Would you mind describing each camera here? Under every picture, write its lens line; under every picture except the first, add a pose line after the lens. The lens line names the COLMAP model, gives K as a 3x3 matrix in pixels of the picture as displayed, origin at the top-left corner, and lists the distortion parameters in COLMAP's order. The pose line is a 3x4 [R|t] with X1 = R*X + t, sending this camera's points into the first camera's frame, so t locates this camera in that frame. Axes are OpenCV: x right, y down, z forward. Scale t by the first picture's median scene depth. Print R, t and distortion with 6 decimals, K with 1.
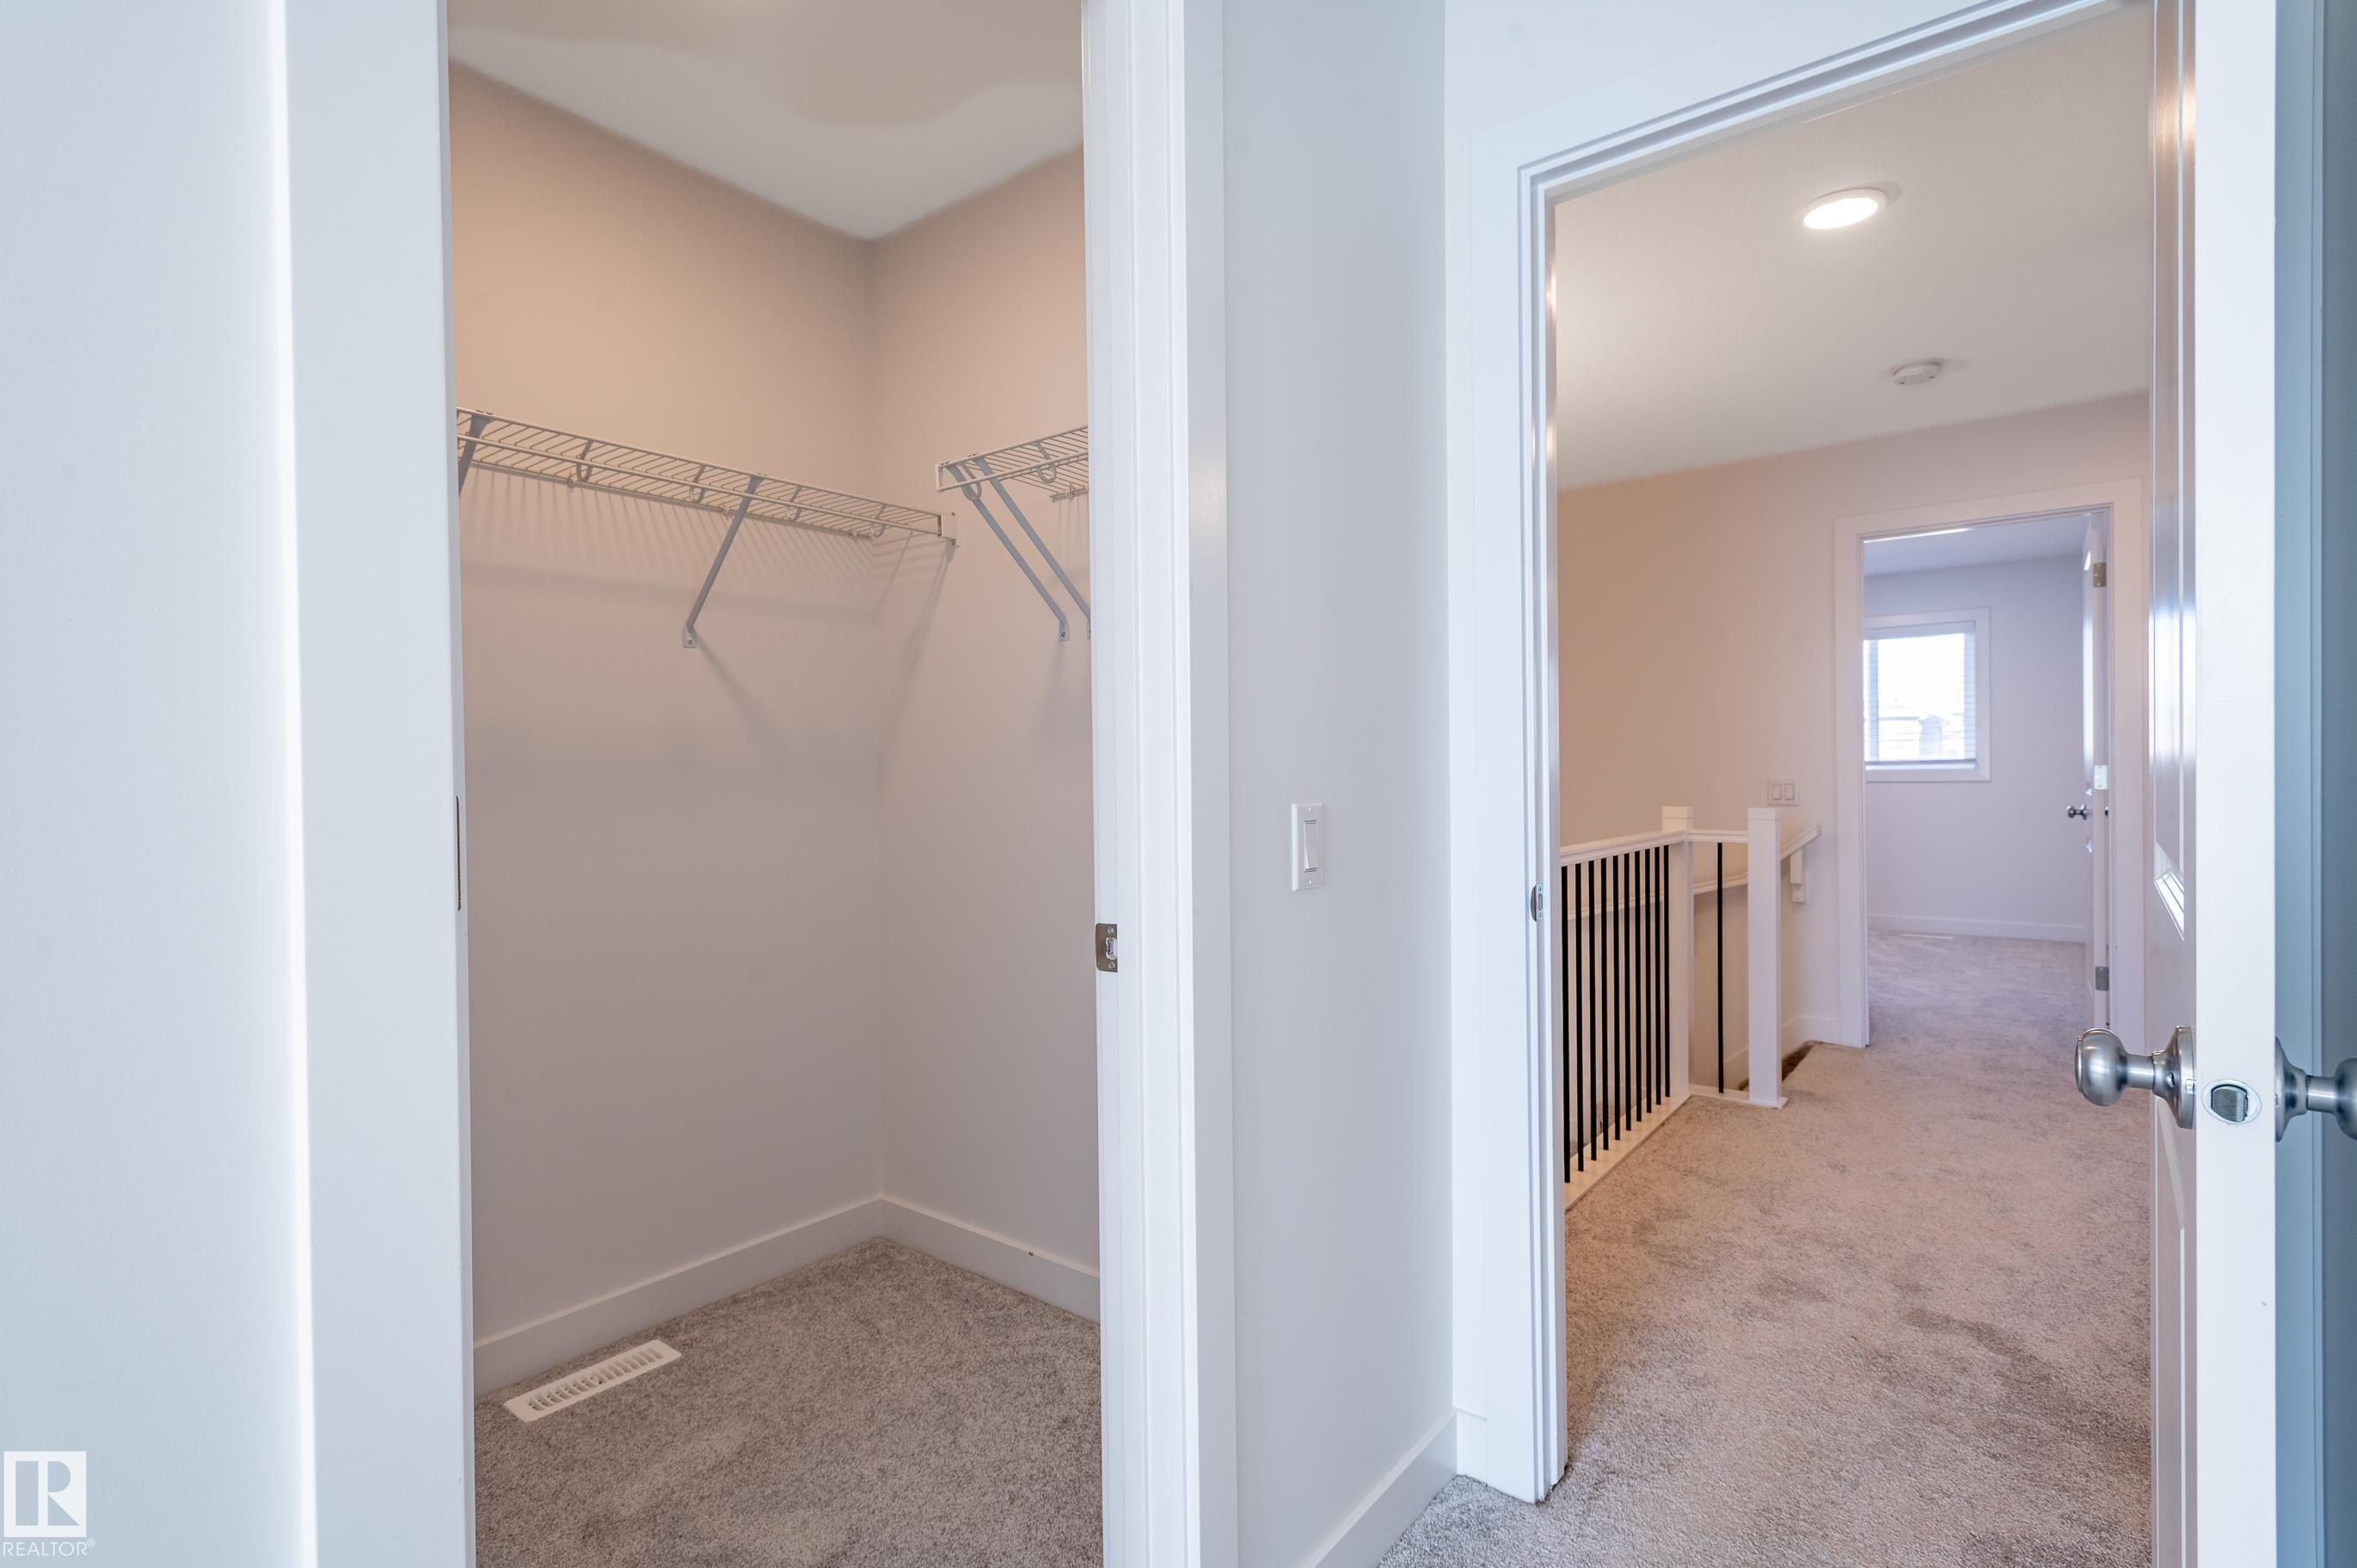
lens RADIAL K [[1120.3, 0, 1181.0], [0, 1120.3, 770.8], [0, 0, 1]] dist [0.009487, -0.000232]
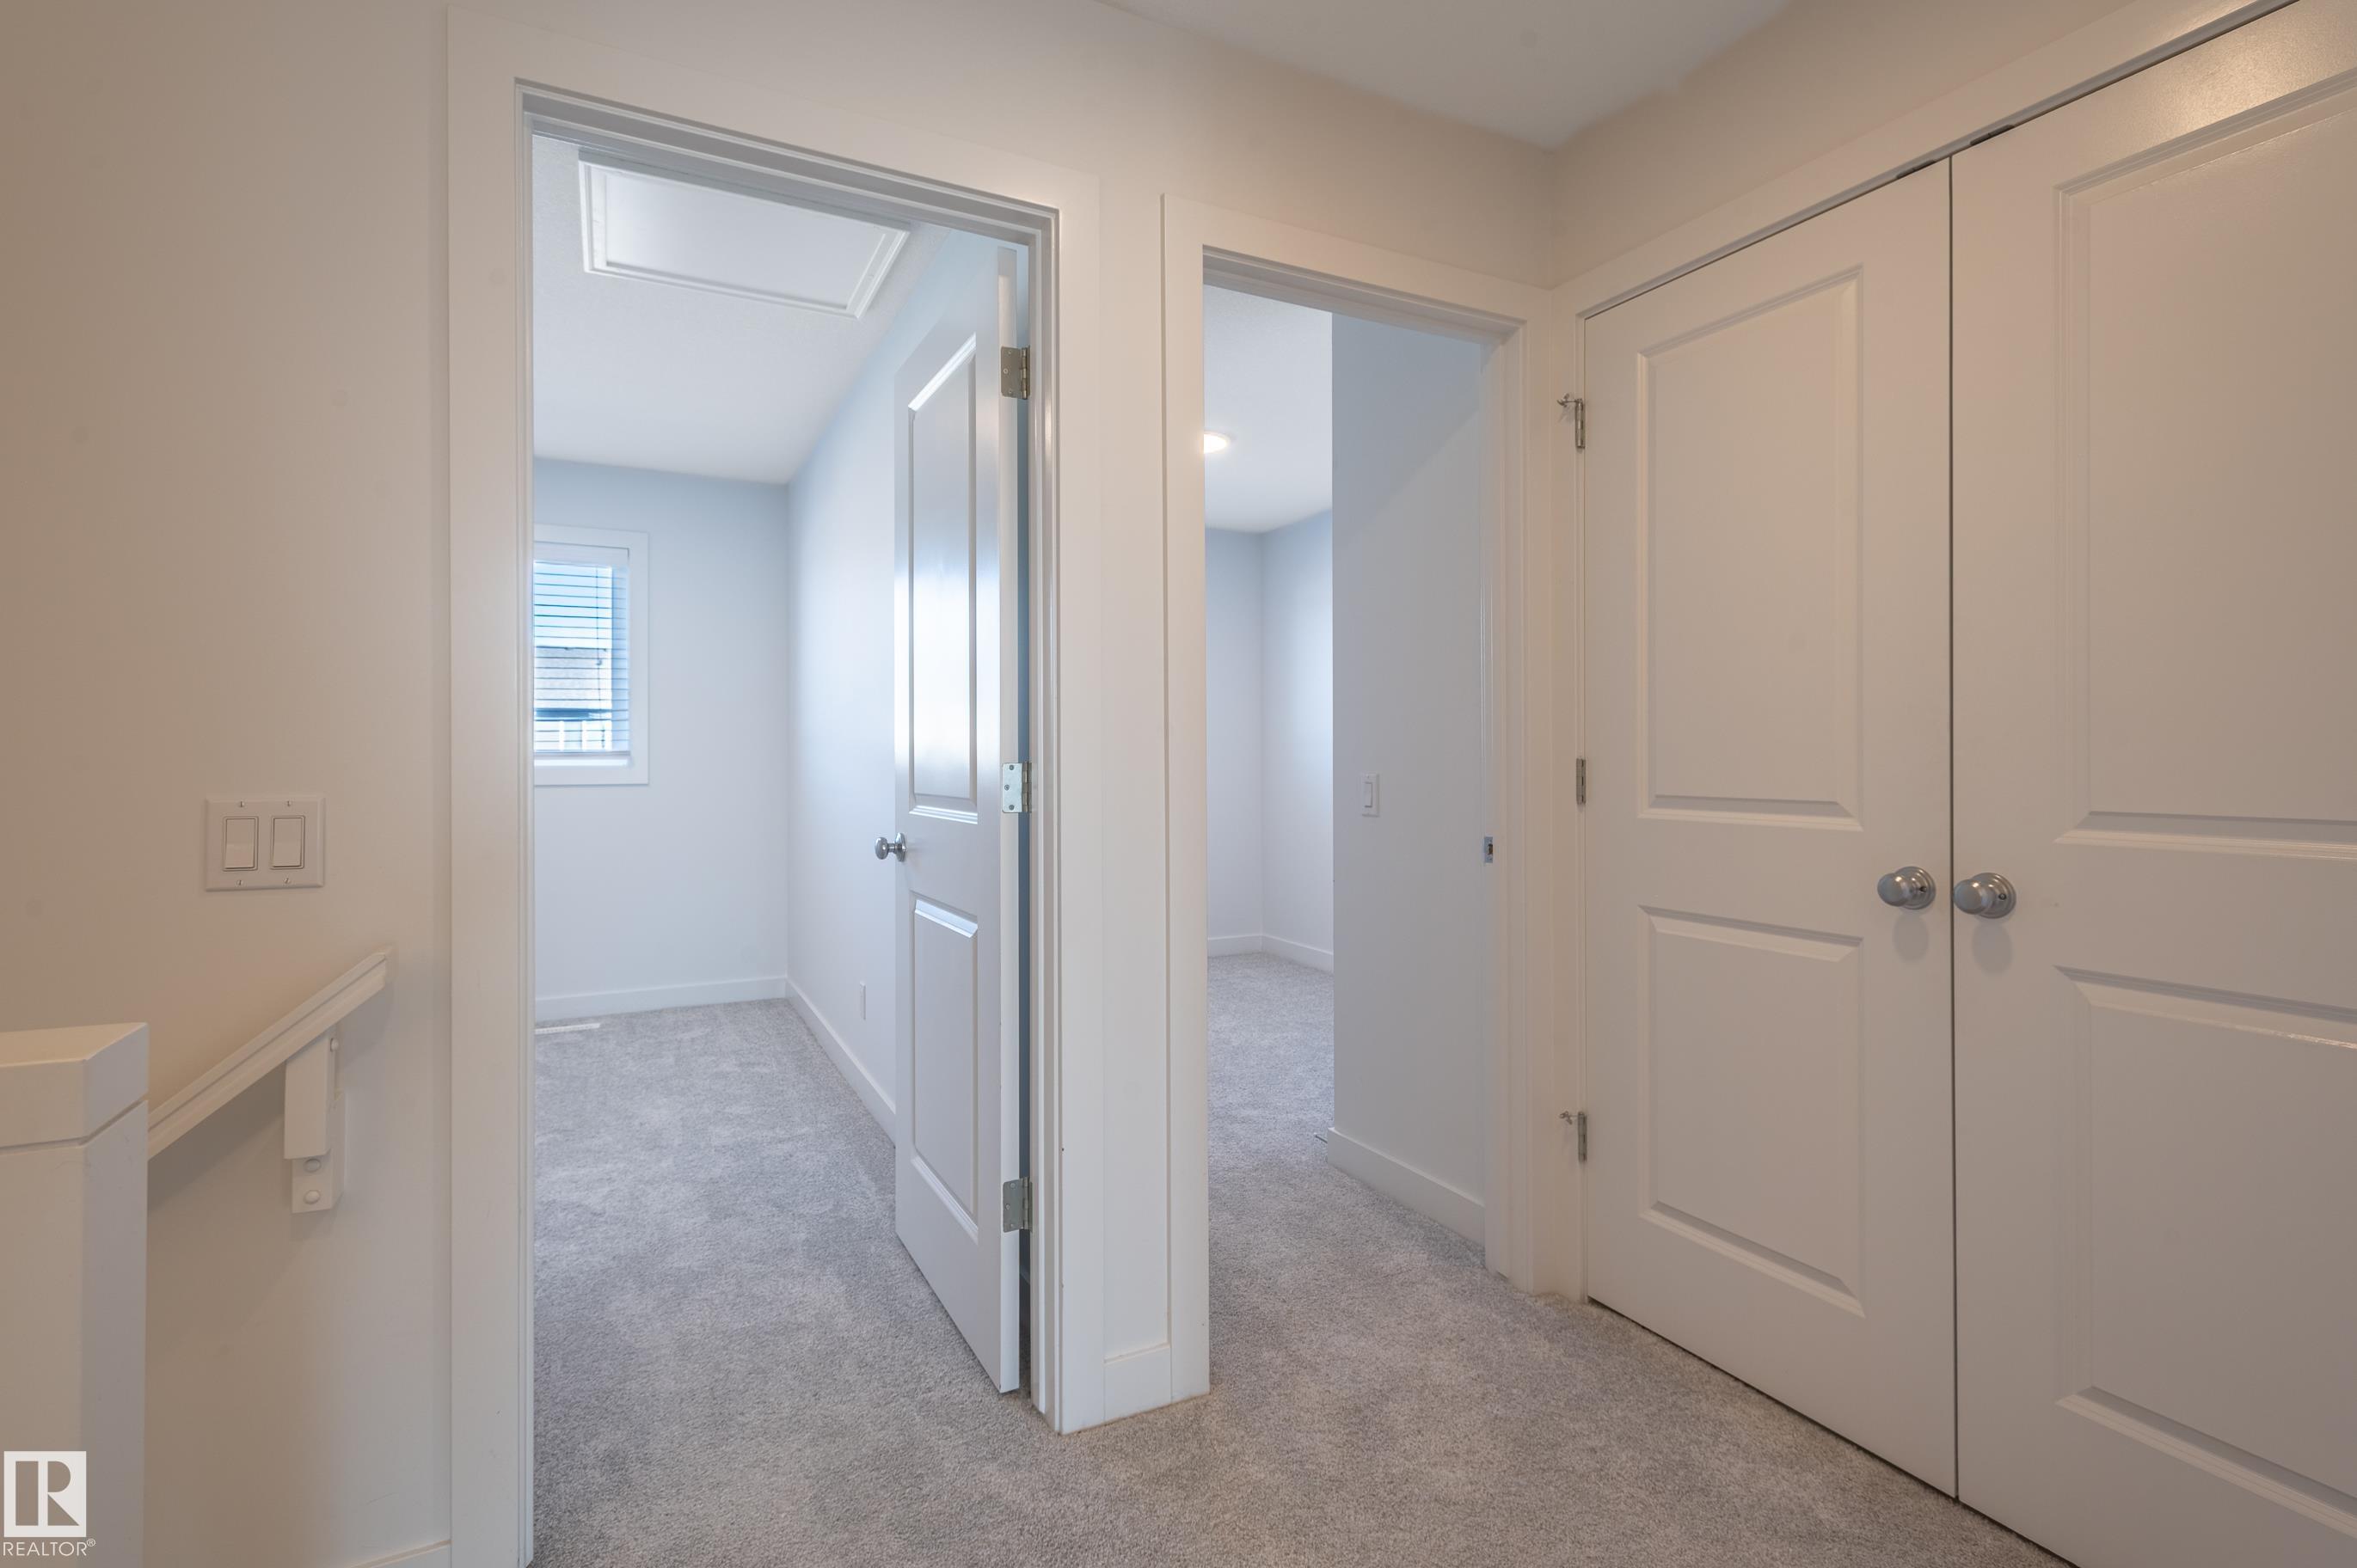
lens RADIAL K [[1120.3, 0, 1181.0], [0, 1120.3, 770.8], [0, 0, 1]] dist [0.009487, -0.000232]
pose [[0.420362, 0.003191, 0.907351, 0.239174], [-0.006882, 0.999976, -0.000329, -0.001395], [-0.907330, -0.006106, 0.420374, 0.426149]]
